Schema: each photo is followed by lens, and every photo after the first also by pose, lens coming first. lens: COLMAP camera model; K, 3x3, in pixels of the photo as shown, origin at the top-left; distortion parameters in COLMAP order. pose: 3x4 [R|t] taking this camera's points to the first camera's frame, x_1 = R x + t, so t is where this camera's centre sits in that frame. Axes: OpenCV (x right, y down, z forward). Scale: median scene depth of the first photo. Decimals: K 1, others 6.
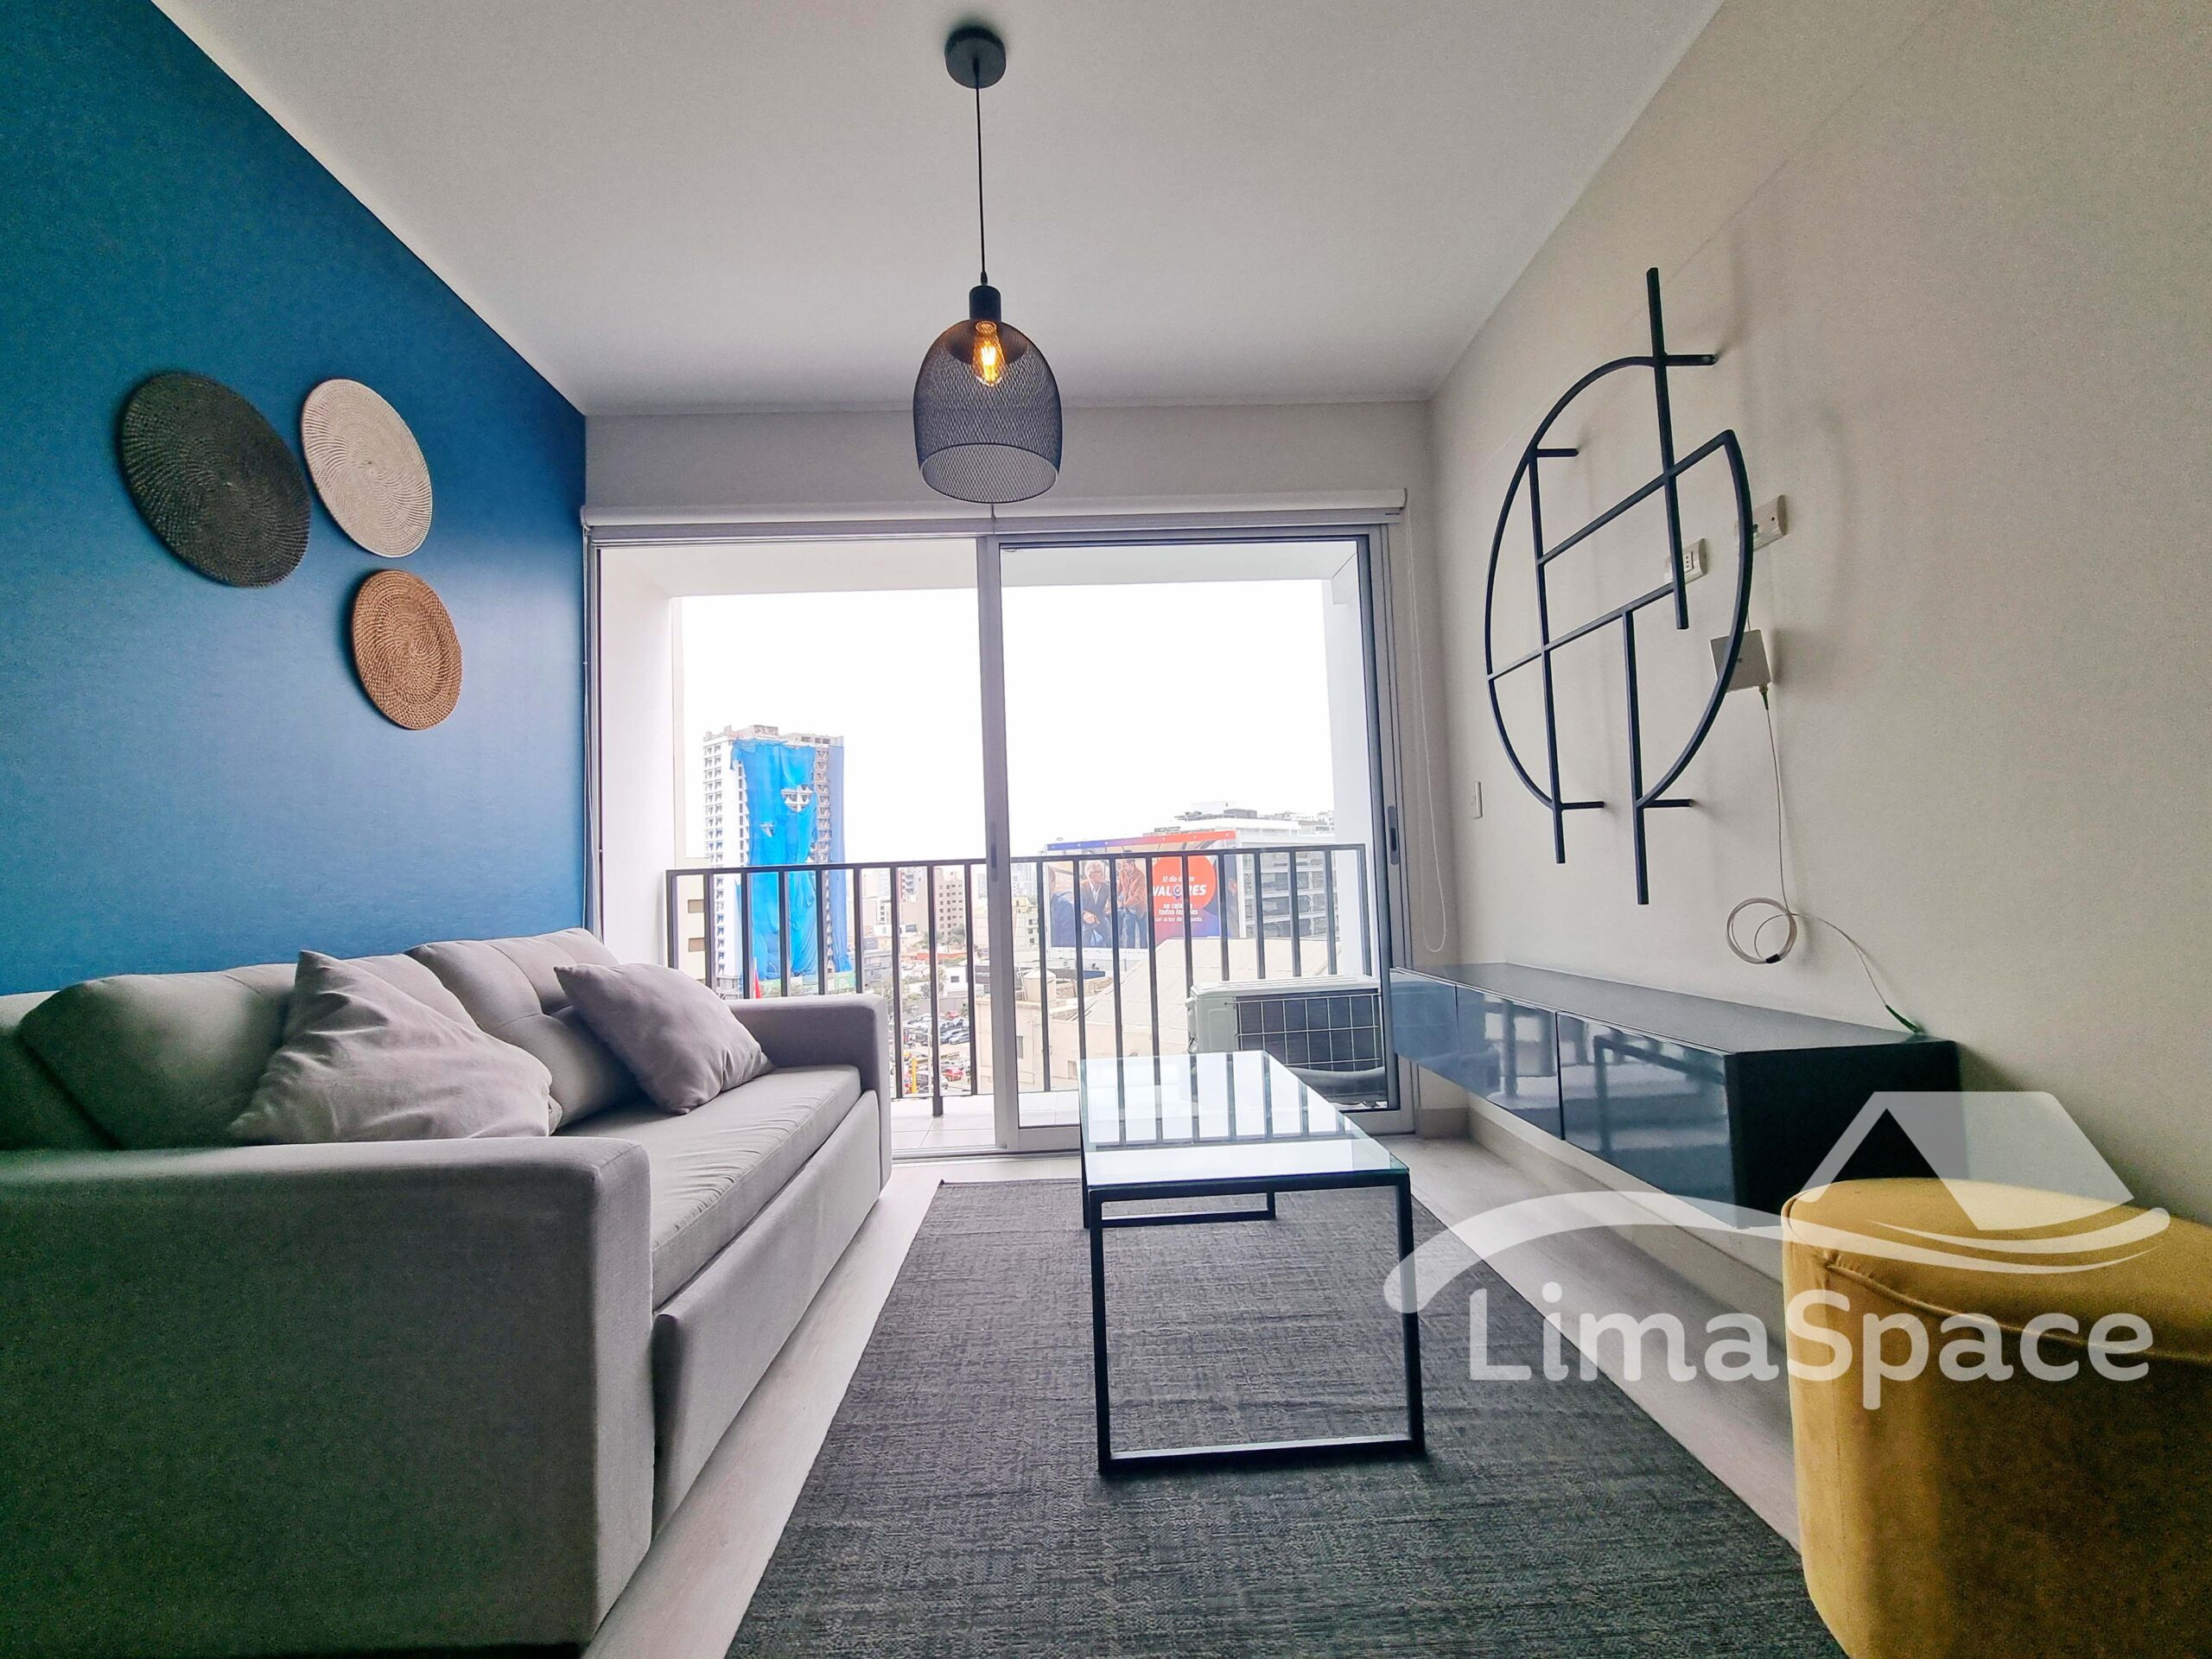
lens RADIAL K [[915.3, 0, 1103.2], [0, 915.3, 832.9], [0, 0, 1]] dist [-0.004418, -0.000390]
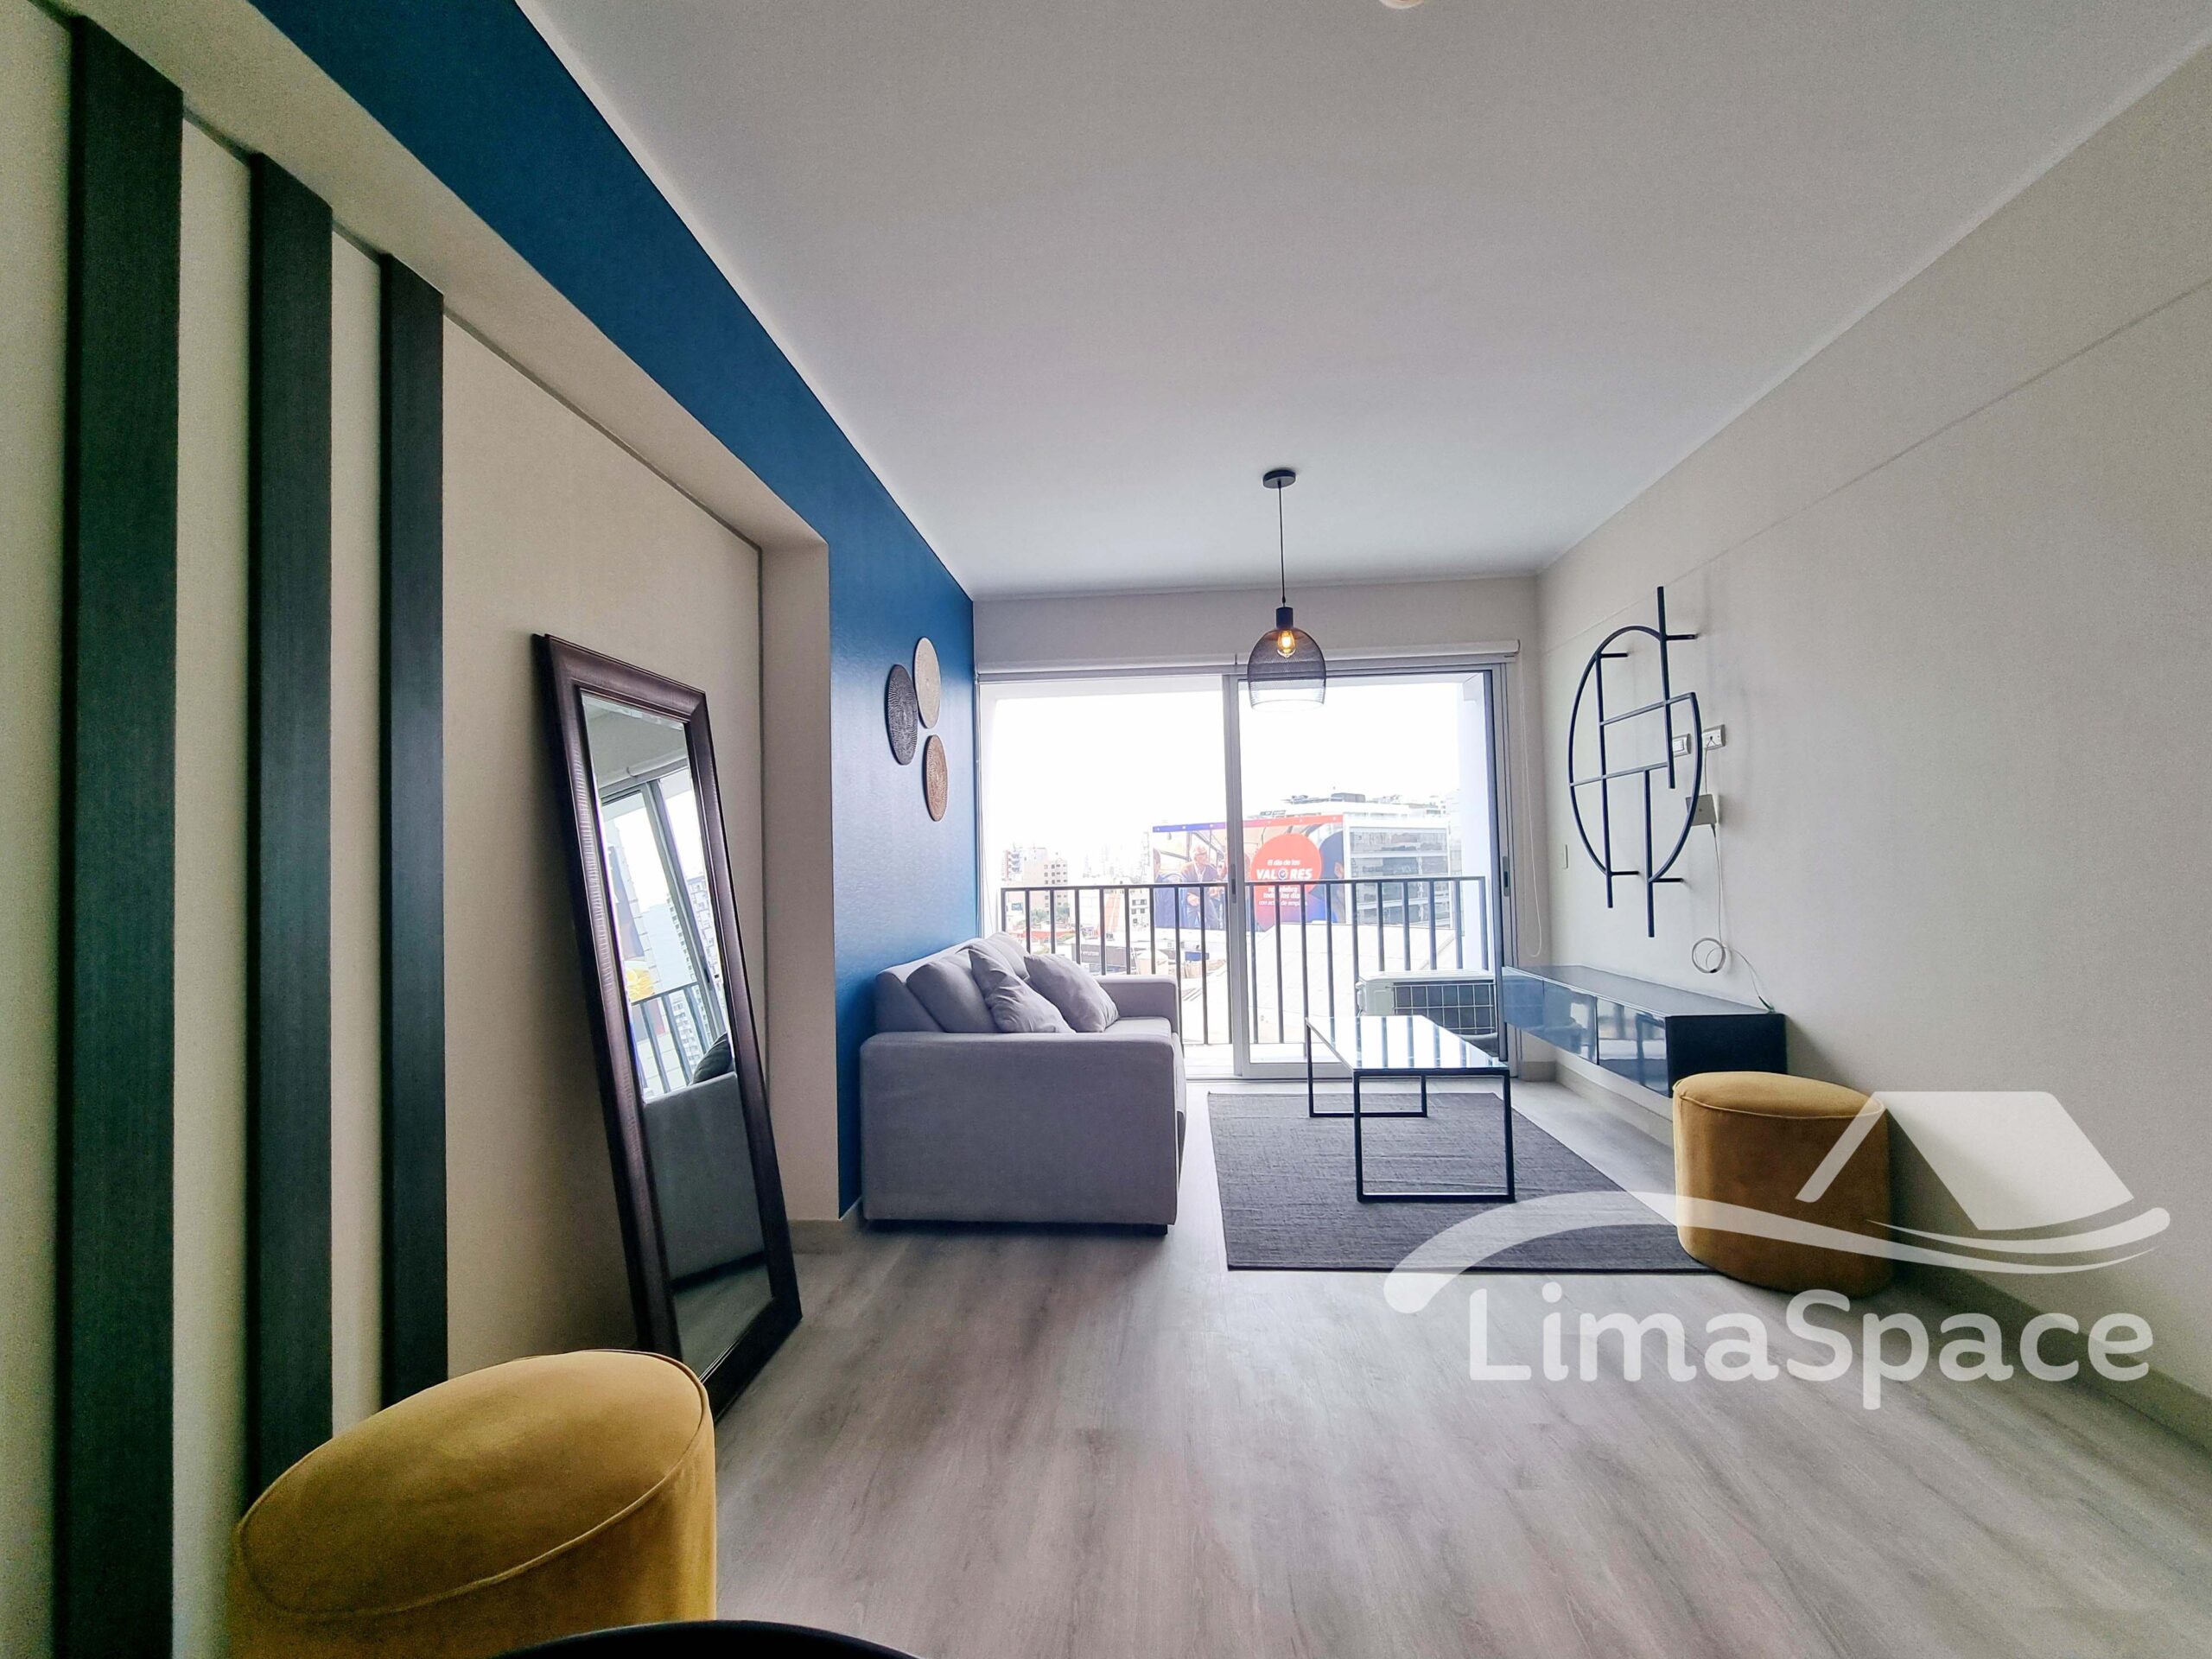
lens RADIAL K [[915.3, 0, 1103.2], [0, 915.3, 832.9], [0, 0, 1]] dist [-0.004418, -0.000390]
pose [[0.993862, 0.009511, -0.110213, -0.236500], [-0.007168, 0.999740, 0.021638, -0.134581], [0.110391, -0.020715, 0.993672, -0.760853]]
